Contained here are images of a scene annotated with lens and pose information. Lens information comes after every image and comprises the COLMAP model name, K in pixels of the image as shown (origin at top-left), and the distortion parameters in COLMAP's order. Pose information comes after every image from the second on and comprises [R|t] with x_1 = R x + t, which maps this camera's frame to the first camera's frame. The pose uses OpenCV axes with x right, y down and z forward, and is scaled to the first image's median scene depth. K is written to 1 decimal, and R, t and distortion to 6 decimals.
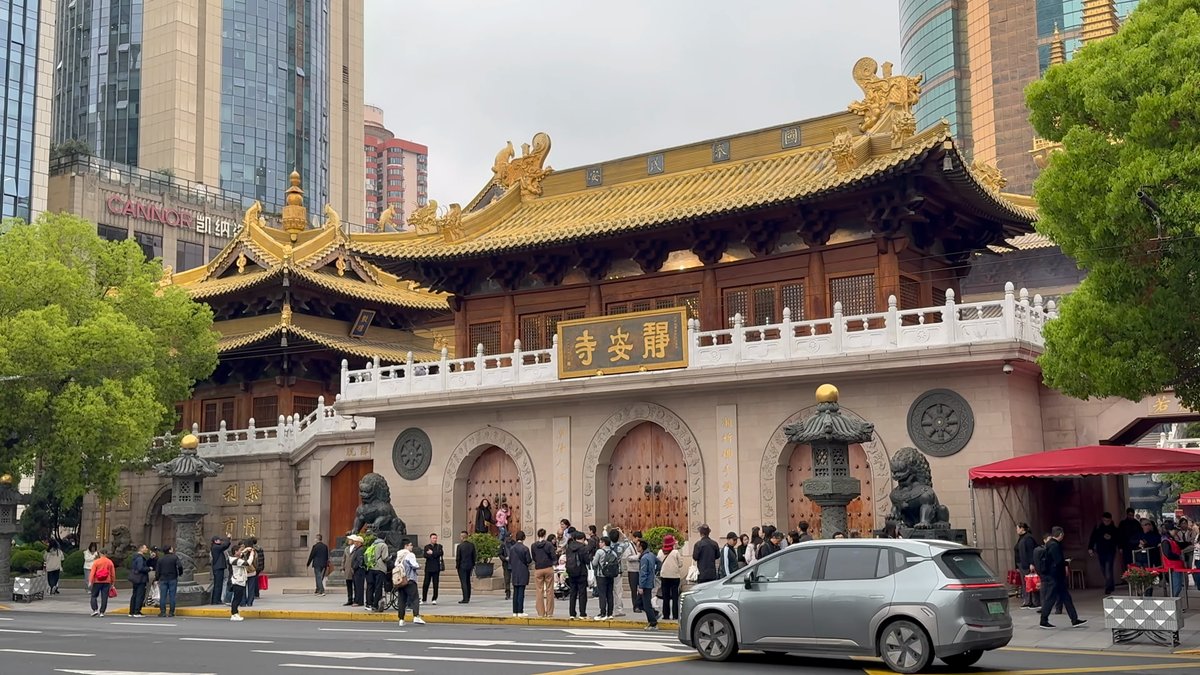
lens RADIAL K [[1310.0, 0, 596.3], [0, 1310.0, 375.6], [0, 0, 1]] dist [0.192126, -0.001141]
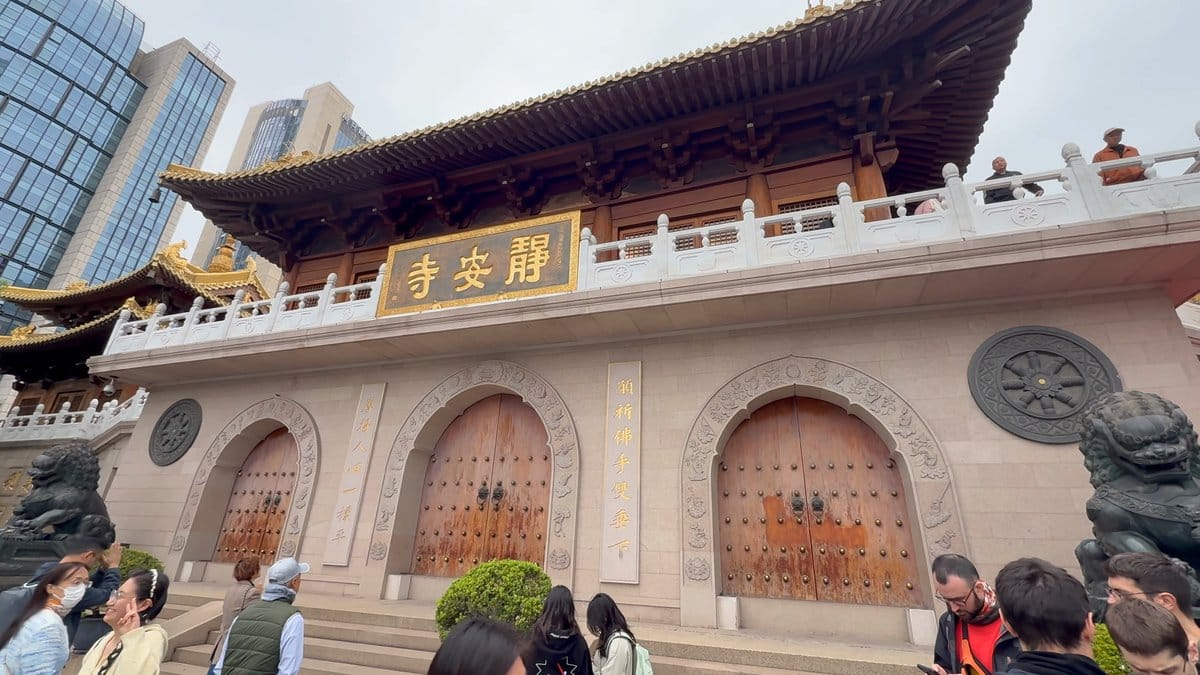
lens RADIAL K [[523.1, 0, 598.6], [0, 523.1, 338.5], [0, 0, 1]] dist [-0.001043, -0.000086]
pose [[0.965106, 0.145995, 0.217385, 0.027078], [-0.082773, 0.957676, -0.275691, 0.080765], [-0.248434, 0.248077, 0.936343, 0.727402]]
